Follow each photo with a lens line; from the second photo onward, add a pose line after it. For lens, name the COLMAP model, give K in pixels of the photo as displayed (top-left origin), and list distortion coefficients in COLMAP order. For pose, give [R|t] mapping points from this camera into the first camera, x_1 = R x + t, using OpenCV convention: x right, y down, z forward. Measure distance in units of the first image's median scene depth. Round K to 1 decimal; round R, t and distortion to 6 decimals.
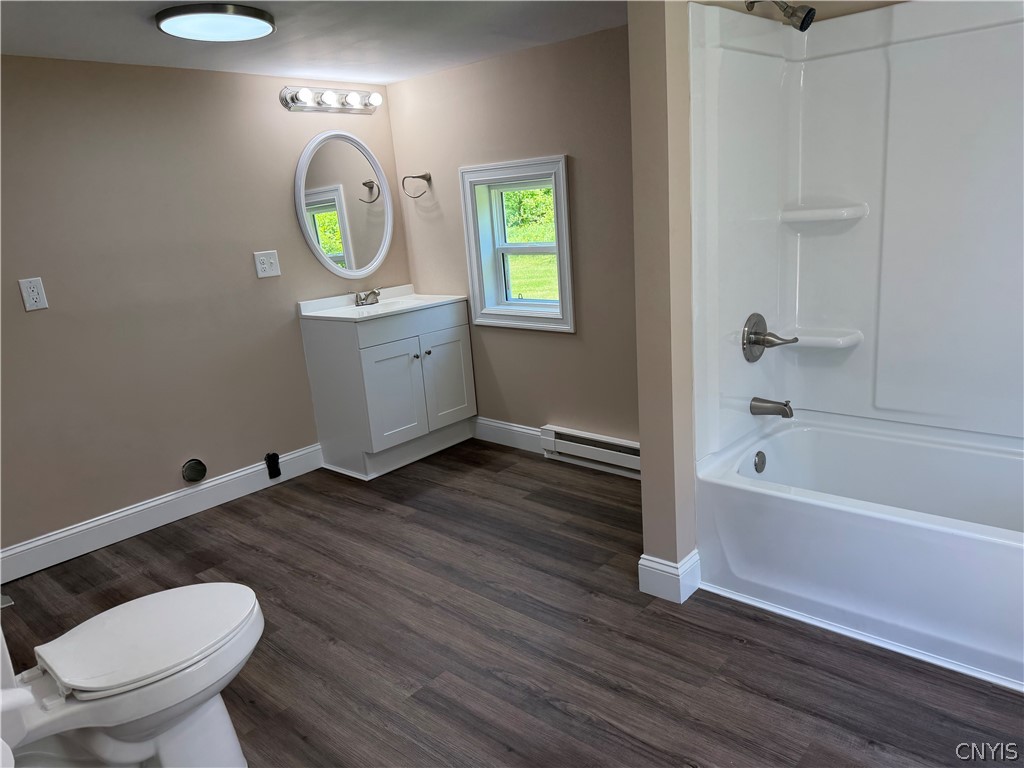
lens RADIAL K [[722.2, 0, 515.8], [0, 722.2, 380.1], [0, 0, 1]] dist [0.088003, -0.103315]
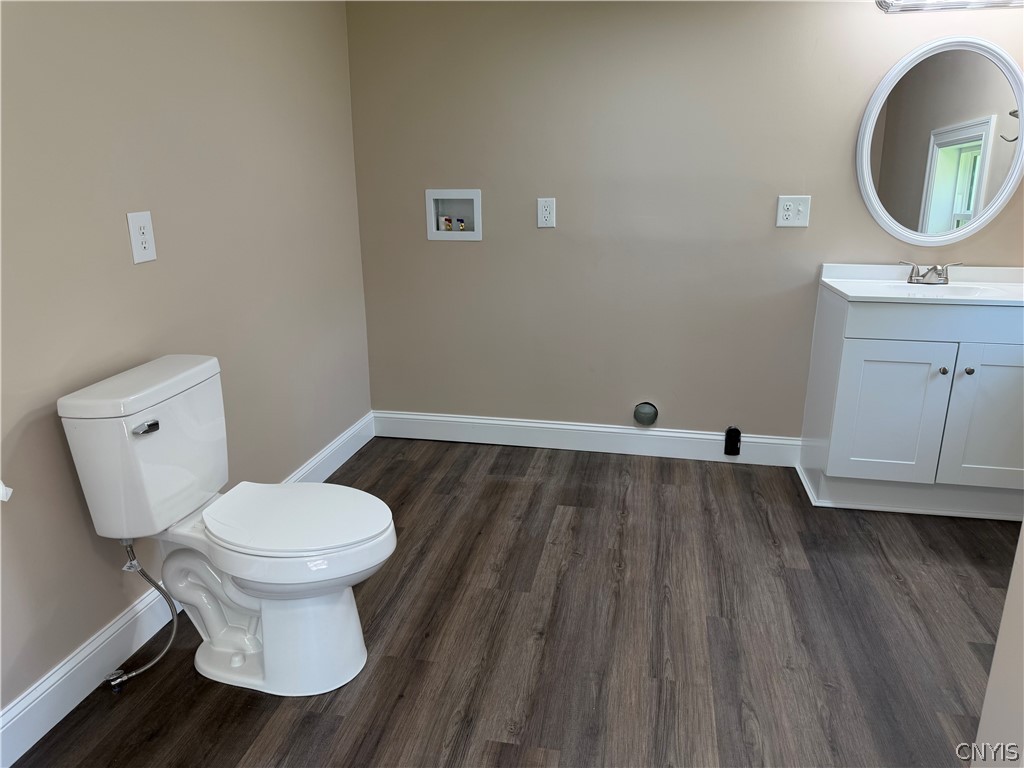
lens RADIAL K [[722.2, 0, 515.8], [0, 722.2, 380.1], [0, 0, 1]] dist [0.088003, -0.103315]
pose [[0.492149, 0.304289, -0.815597, 0.253922], [-0.240239, 0.948008, 0.208724, -0.080395], [0.836705, 0.093214, 0.539663, 0.329210]]
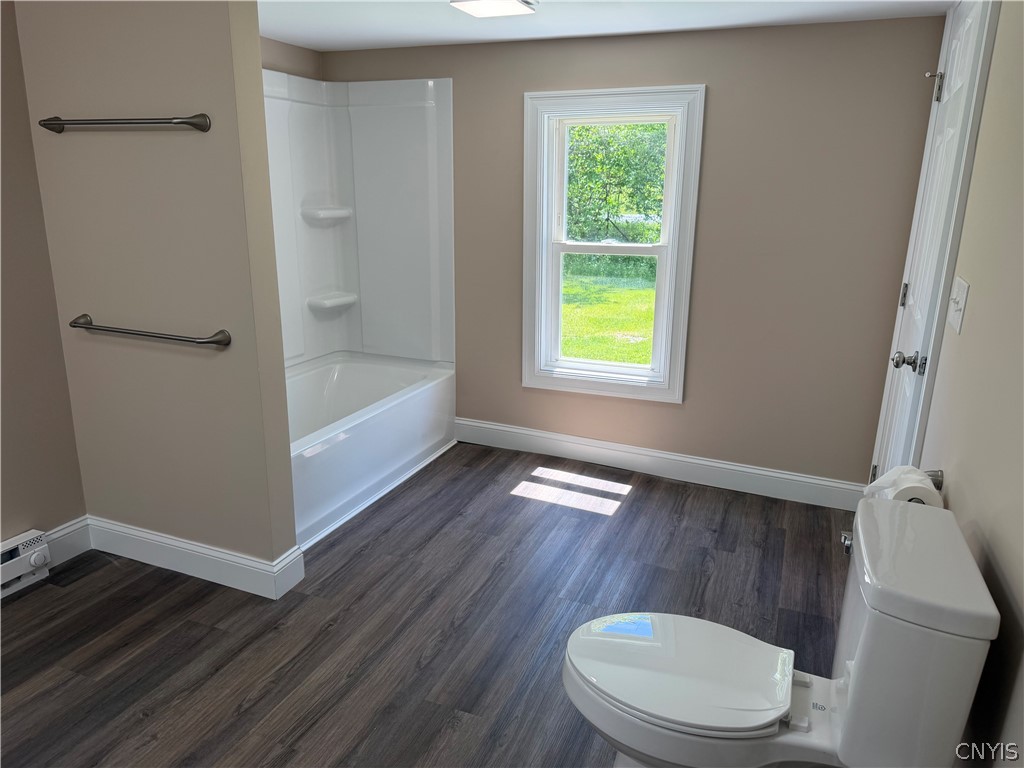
lens RADIAL K [[722.2, 0, 515.8], [0, 722.2, 380.1], [0, 0, 1]] dist [0.088003, -0.103315]
pose [[-0.316447, -0.189125, 0.929566, -0.594816], [0.240392, 0.931949, 0.271445, -0.132455], [-0.917645, 0.309358, -0.249449, 0.648627]]
